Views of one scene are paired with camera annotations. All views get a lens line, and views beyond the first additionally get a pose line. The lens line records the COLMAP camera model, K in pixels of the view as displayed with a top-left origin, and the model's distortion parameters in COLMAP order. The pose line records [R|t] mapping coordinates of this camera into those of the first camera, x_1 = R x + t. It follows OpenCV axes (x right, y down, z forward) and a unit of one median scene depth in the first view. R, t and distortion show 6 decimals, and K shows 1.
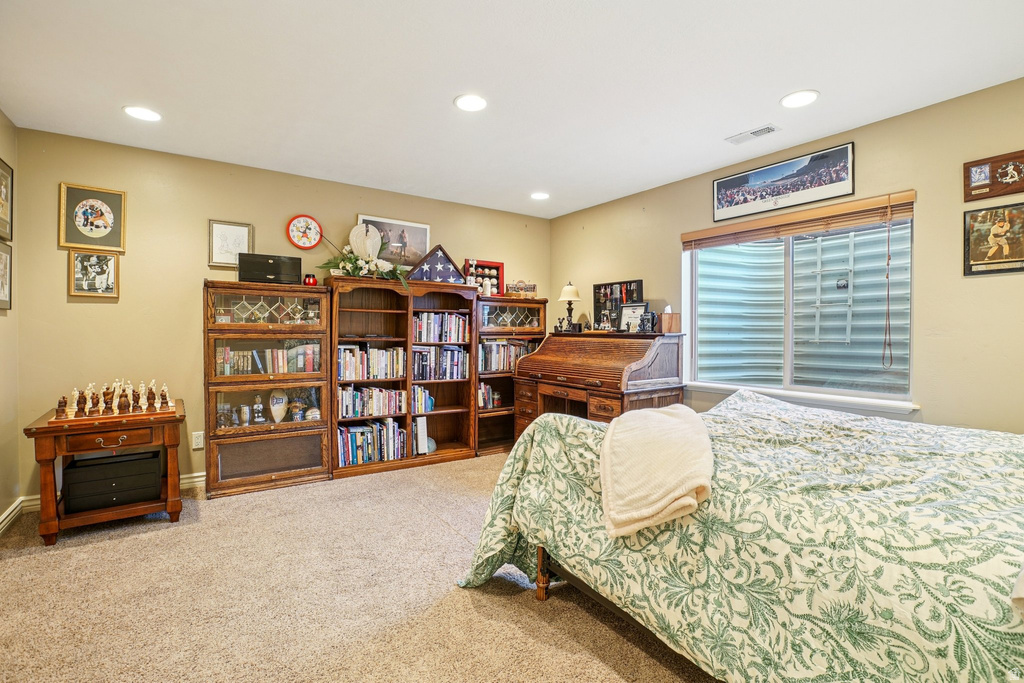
lens RADIAL K [[476.4, 0, 519.6], [0, 476.4, 336.6], [0, 0, 1]] dist [-0.030504, 0.004115]
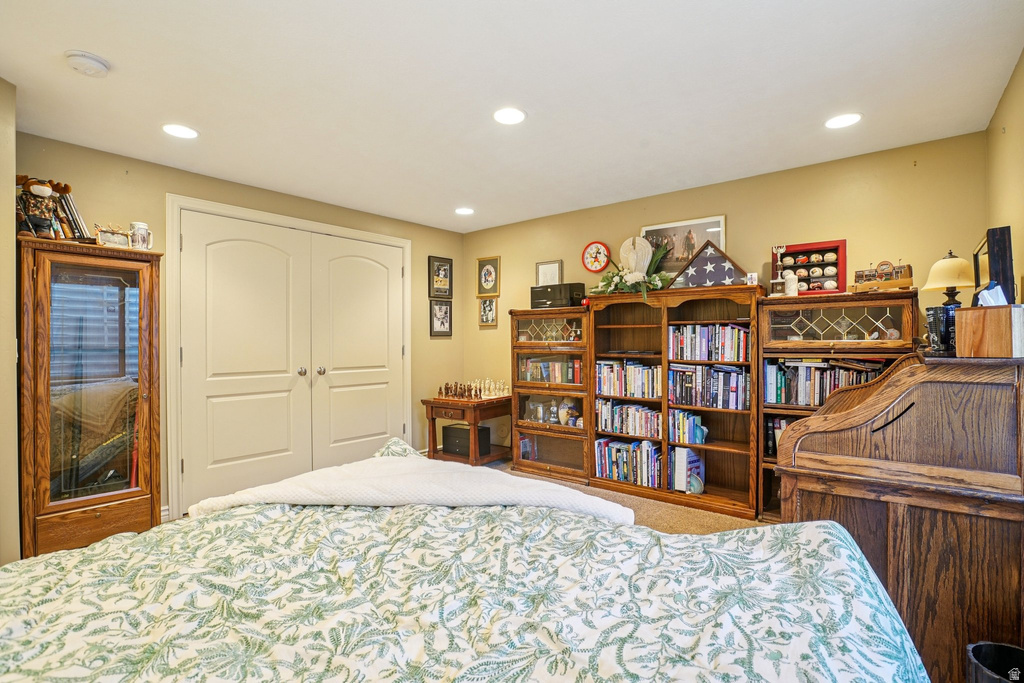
lens RADIAL K [[476.4, 0, 515.7], [0, 476.4, 341.6], [0, 0, 1]] dist [-0.030504, 0.004115]
pose [[0.292209, -0.005055, -0.956341, 0.549524], [-0.000210, 0.999986, -0.005350, -0.017788], [0.956354, 0.001764, 0.292204, 0.492256]]
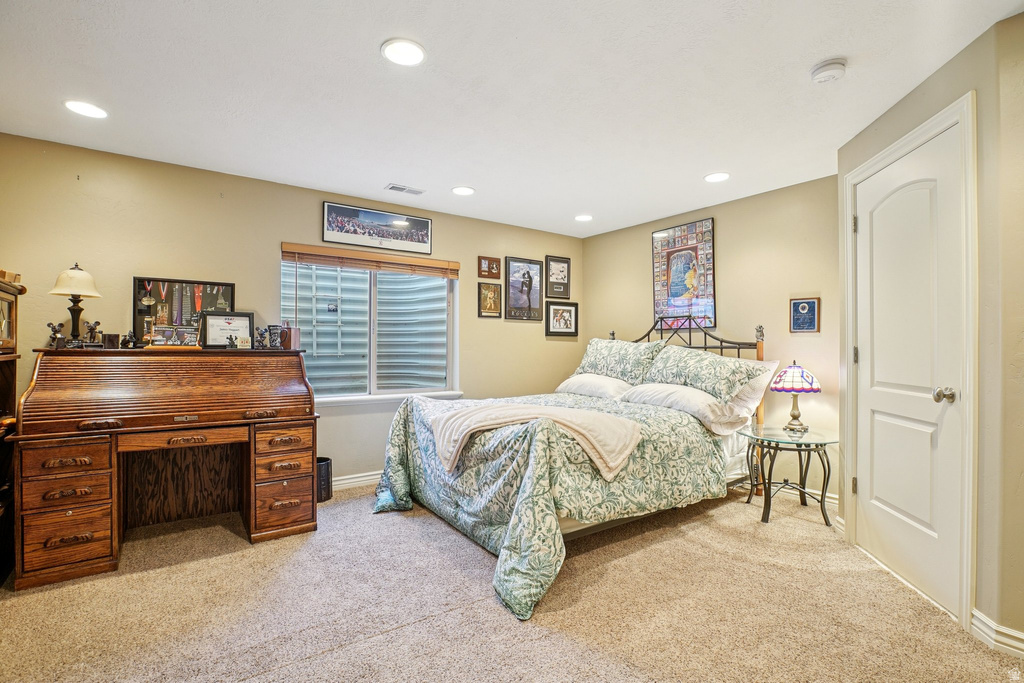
lens RADIAL K [[476.4, 0, 509.9], [0, 476.4, 344.3], [0, 0, 1]] dist [-0.030504, 0.004115]
pose [[-0.010490, 0.002019, 0.999943, -0.576604], [0.005189, 0.999985, -0.001965, -0.012056], [-0.999932, 0.005169, -0.010501, 0.557526]]
